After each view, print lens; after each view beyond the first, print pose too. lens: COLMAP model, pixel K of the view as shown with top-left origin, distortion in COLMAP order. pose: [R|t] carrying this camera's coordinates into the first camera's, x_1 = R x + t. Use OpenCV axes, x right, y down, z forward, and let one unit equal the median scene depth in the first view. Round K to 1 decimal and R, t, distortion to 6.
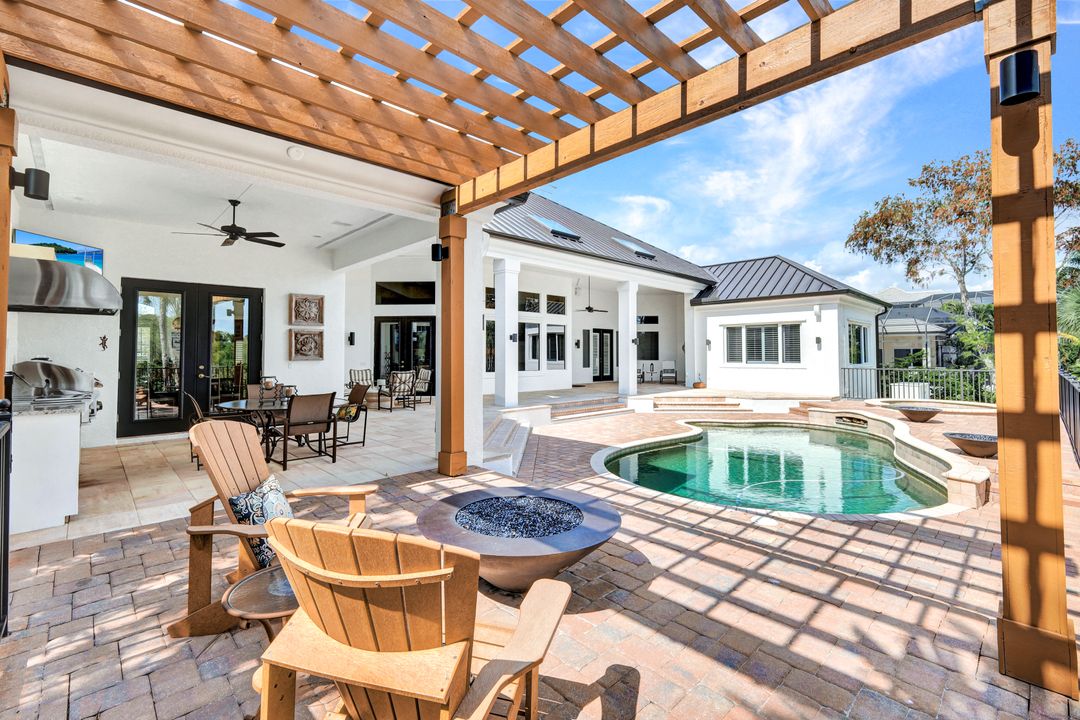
lens RADIAL K [[479.9, 0, 537.5], [0, 479.9, 347.8], [0, 0, 1]] dist [0.004161, 0.000312]
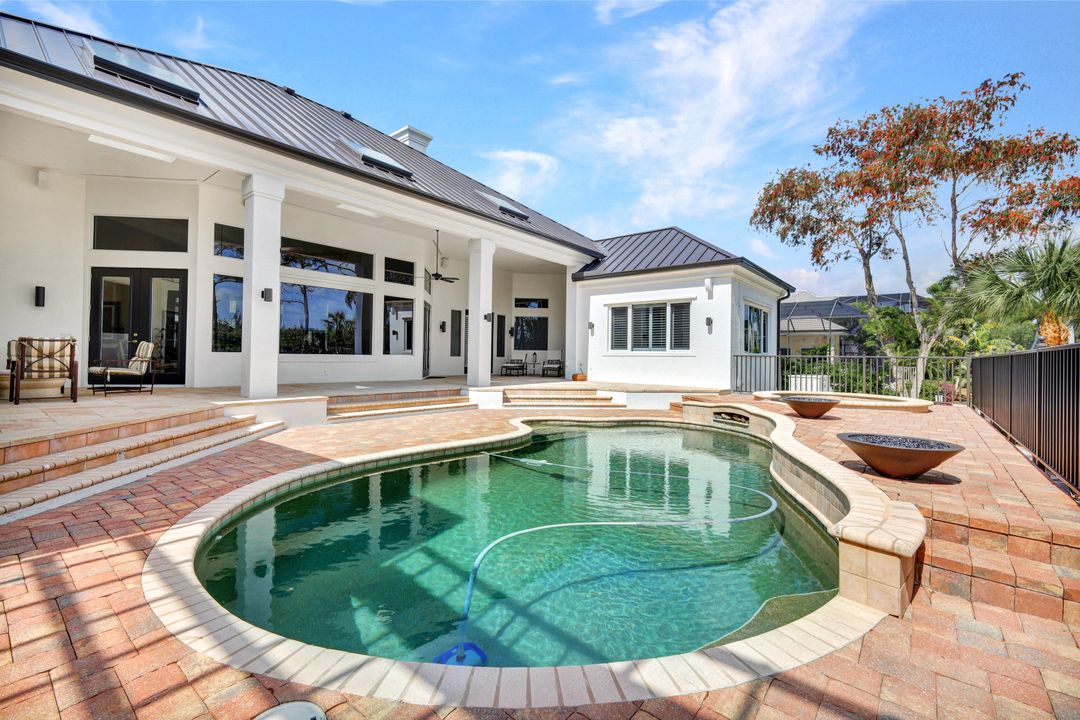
lens RADIAL K [[475.4, 0, 551.0], [0, 475.4, 359.0], [0, 0, 1]] dist [0.010776, 0.000160]
pose [[0.989308, 0.016960, 0.144852, 0.178702], [-0.019458, 0.999685, 0.015846, 0.036401], [-0.144537, -0.018495, 0.989327, 0.207554]]
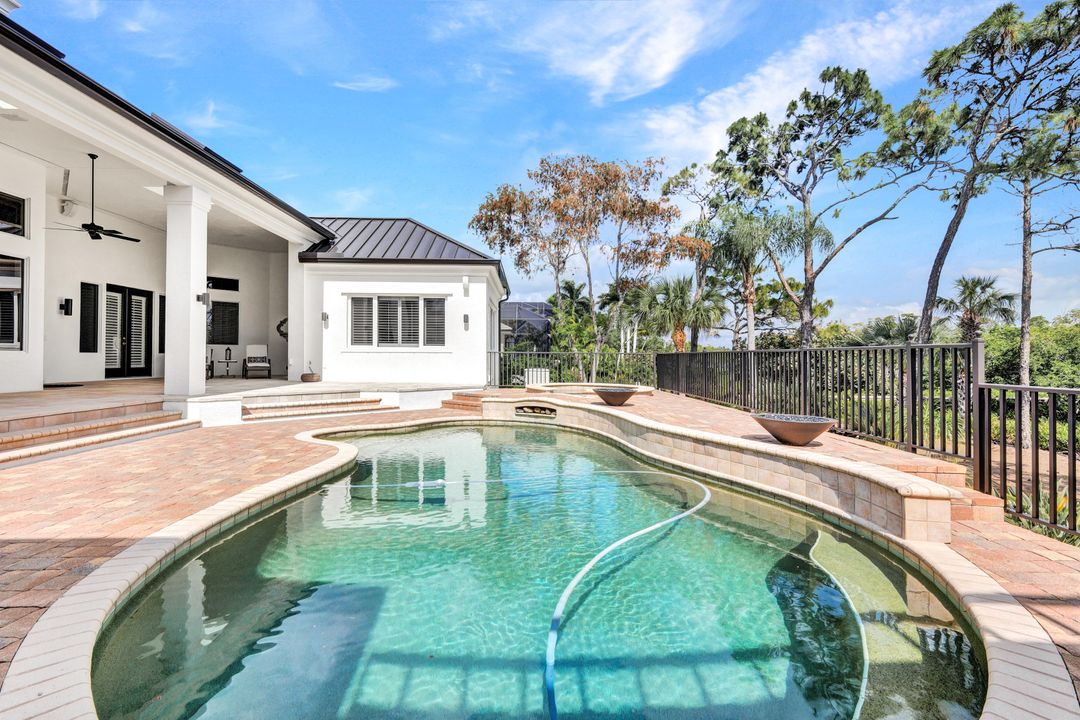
lens RADIAL K [[470.4, 0, 537.0], [0, 470.4, 357.4], [0, 0, 1]] dist [0.004861, 0.000237]
pose [[0.668052, 0.009535, 0.744053, 0.052112], [-0.022201, 0.999728, 0.007121, 0.038787], [-0.743783, -0.021276, 0.668082, 0.320698]]
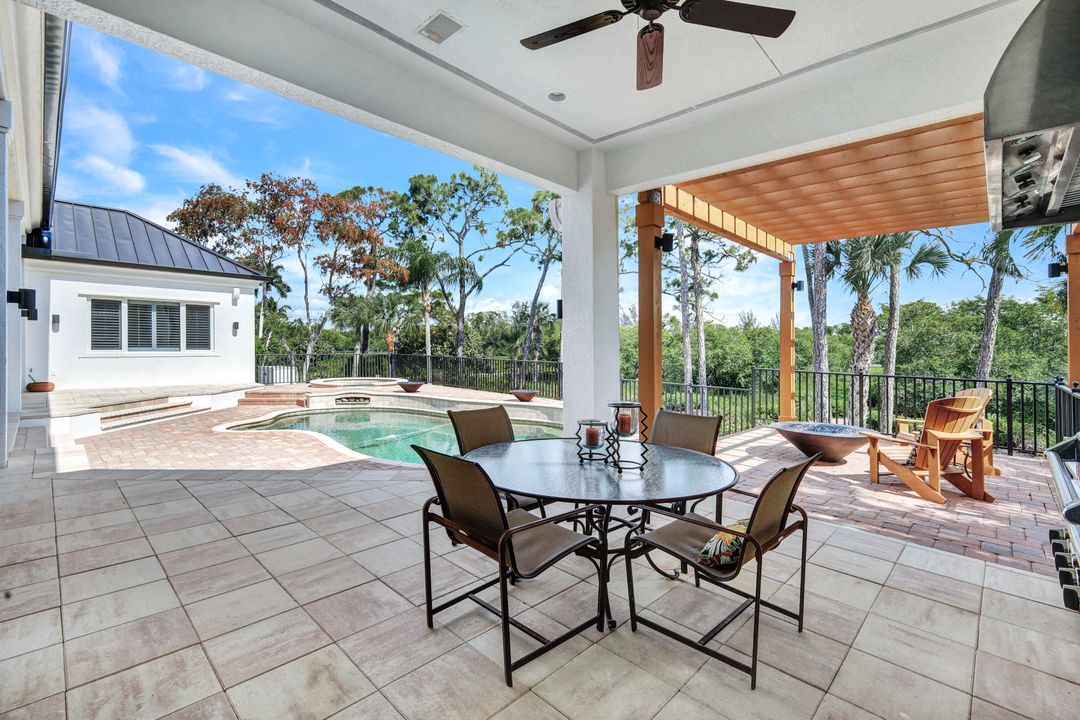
lens RADIAL K [[468.1, 0, 547.8], [0, 468.1, 358.6], [0, 0, 1]] dist [0.002161, 0.000049]
pose [[-0.075473, -0.029863, 0.996701, -0.334144], [-0.029733, 0.999174, 0.027686, 0.004652], [-0.996704, -0.027546, -0.076298, 0.411530]]
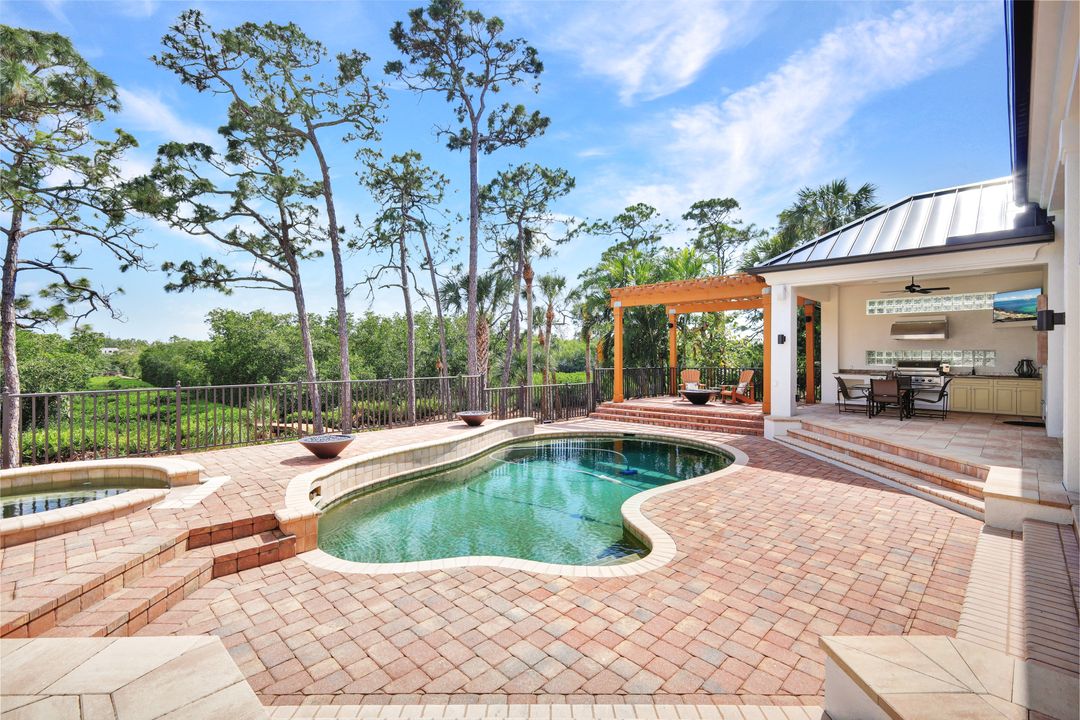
lens RADIAL K [[492.3, 0, 542.9], [0, 492.3, 360.3], [0, 0, 1]] dist [0.004247, -0.000165]
pose [[-0.999094, 0.002821, -0.042466, 0.291034], [0.002912, 0.999994, -0.002100, 0.009727], [0.042459, -0.002222, -0.999096, 0.991060]]
